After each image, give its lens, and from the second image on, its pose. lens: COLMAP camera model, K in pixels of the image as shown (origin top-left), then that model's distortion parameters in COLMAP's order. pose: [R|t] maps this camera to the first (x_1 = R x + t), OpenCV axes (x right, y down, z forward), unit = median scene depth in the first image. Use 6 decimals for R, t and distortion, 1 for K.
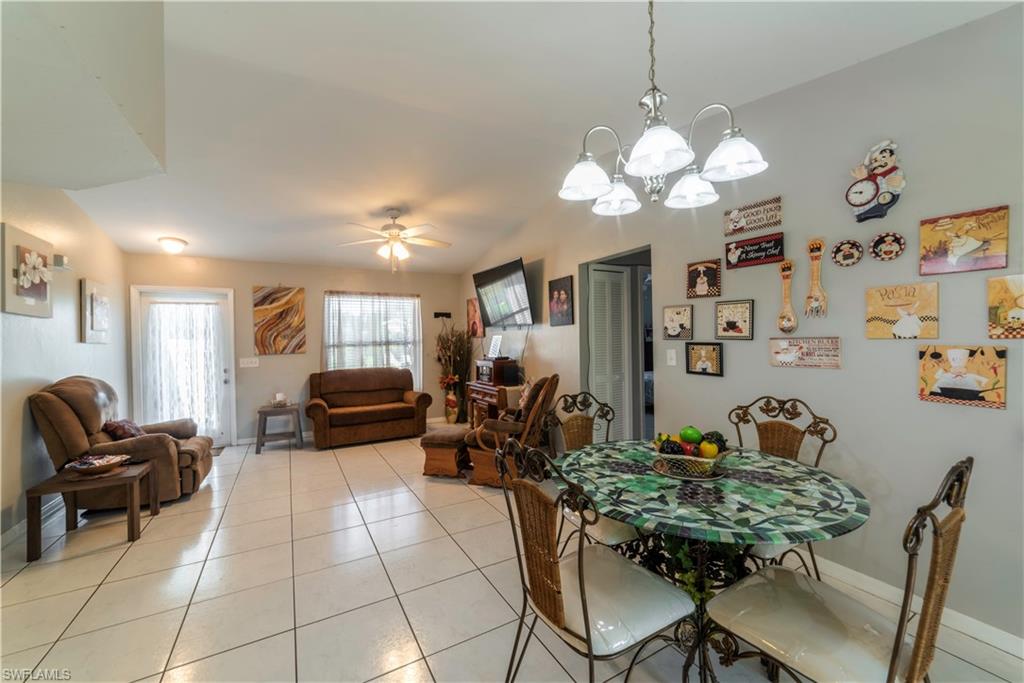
lens RADIAL K [[399.2, 0, 510.6], [0, 399.2, 339.8], [0, 0, 1]] dist [-0.020794, 0.005789]
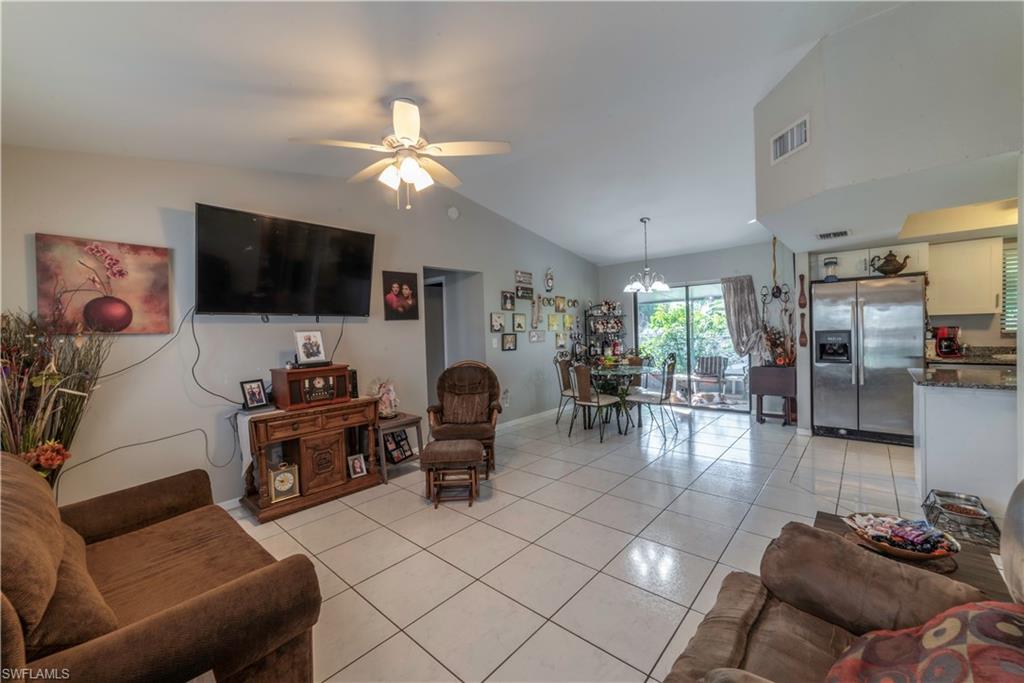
lens RADIAL K [[399.2, 0, 510.6], [0, 399.2, 339.8], [0, 0, 1]] dist [-0.020794, 0.005789]
pose [[-0.327211, 0.006049, 0.944932, -1.608613], [0.035364, 0.999357, 0.005848, 0.030215], [-0.944289, 0.035330, -0.327215, 1.940043]]
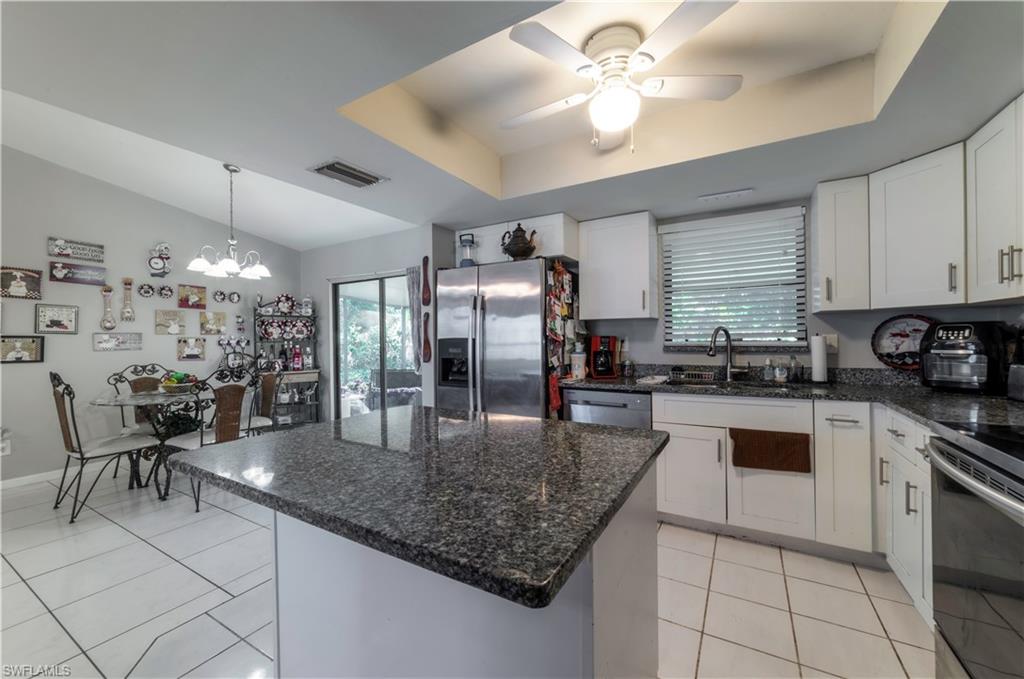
lens RADIAL K [[399.2, 0, 510.6], [0, 399.2, 337.8], [0, 0, 1]] dist [-0.020794, 0.005789]
pose [[-0.513870, 0.024385, 0.857521, -1.532623], [0.019910, 0.999666, -0.016497, 0.073420], [-0.857637, 0.008596, -0.514184, 0.399227]]
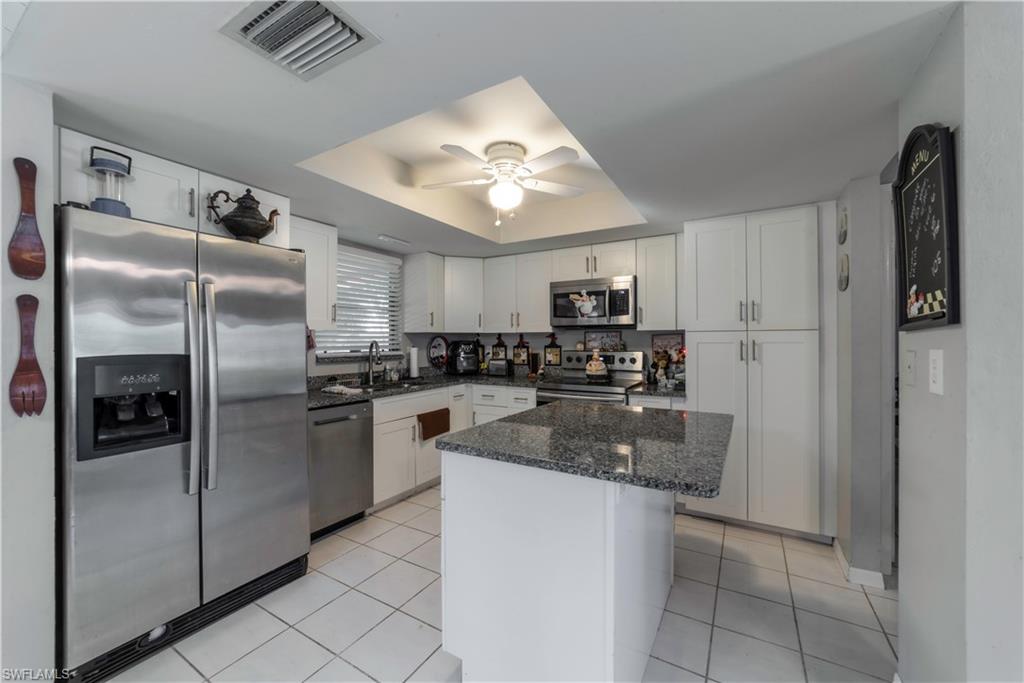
lens RADIAL K [[399.2, 0, 510.6], [0, 399.2, 339.8], [0, 0, 1]] dist [-0.020794, 0.005789]
pose [[-0.859975, 0.018170, -0.510013, -0.549138], [0.016910, 0.999832, 0.007107, 0.030145], [0.510057, -0.002513, -0.860137, 0.762490]]
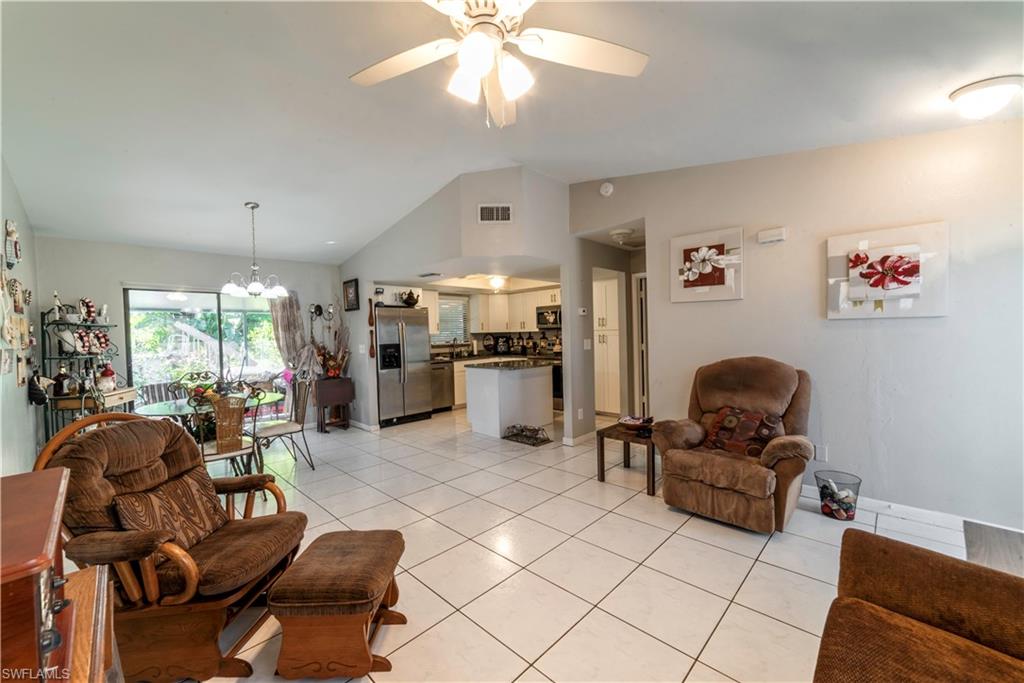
lens RADIAL K [[399.2, 0, 510.6], [0, 399.2, 339.8], [0, 0, 1]] dist [-0.020794, 0.005789]
pose [[-0.956291, 0.047122, -0.288594, -0.358156], [0.042830, 0.998858, 0.021170, 0.004197], [0.289262, 0.007884, -0.957217, 2.468313]]
